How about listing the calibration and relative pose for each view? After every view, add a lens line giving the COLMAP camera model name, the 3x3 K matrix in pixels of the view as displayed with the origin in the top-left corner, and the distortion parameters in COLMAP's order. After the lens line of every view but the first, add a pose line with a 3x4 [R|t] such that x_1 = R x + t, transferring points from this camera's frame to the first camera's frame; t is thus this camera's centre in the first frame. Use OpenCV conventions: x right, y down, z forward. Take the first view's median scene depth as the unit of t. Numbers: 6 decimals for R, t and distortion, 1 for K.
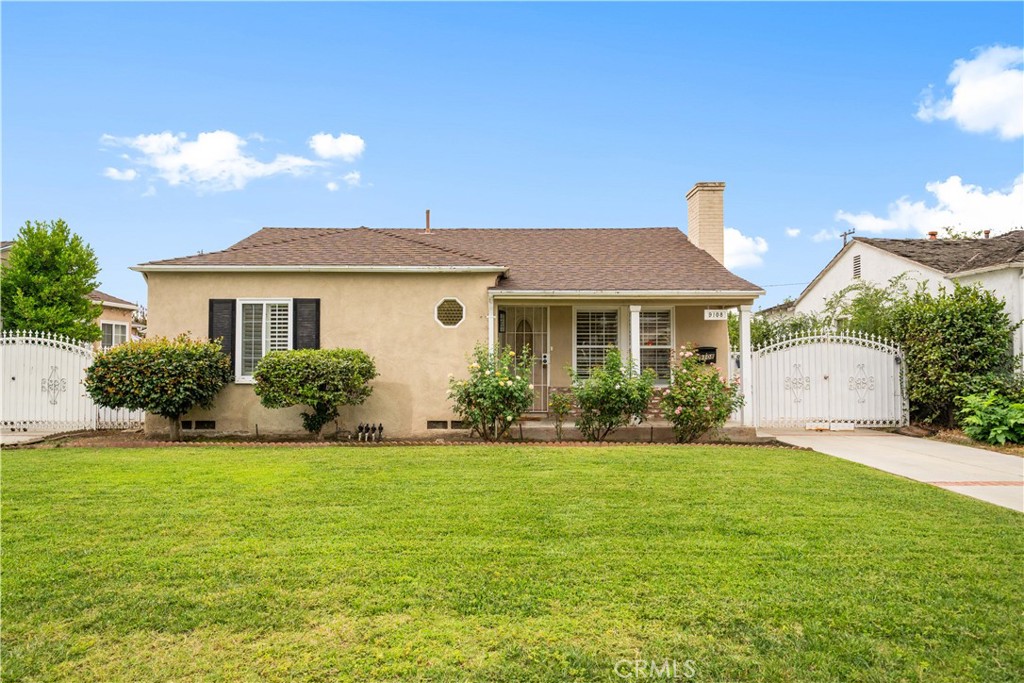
lens RADIAL K [[656.1, 0, 512.0], [0, 656.1, 339.8], [0, 0, 1]] dist [-0.000343, 0.000688]
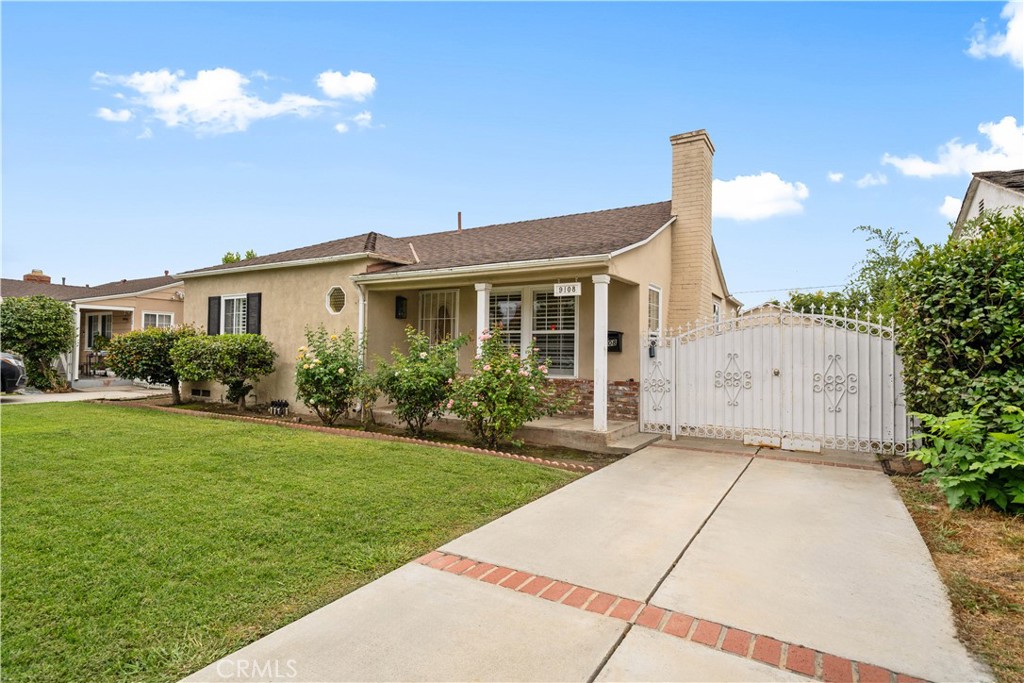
lens RADIAL K [[525.3, 0, 512.2], [0, 525.3, 343.1], [0, 0, 1]] dist [0.003661, 0.000225]
pose [[0.856757, 0.002018, -0.515717, 0.588434], [0.002317, 0.999967, 0.007761, 0.022575], [0.515716, -0.007844, 0.856724, 0.414879]]
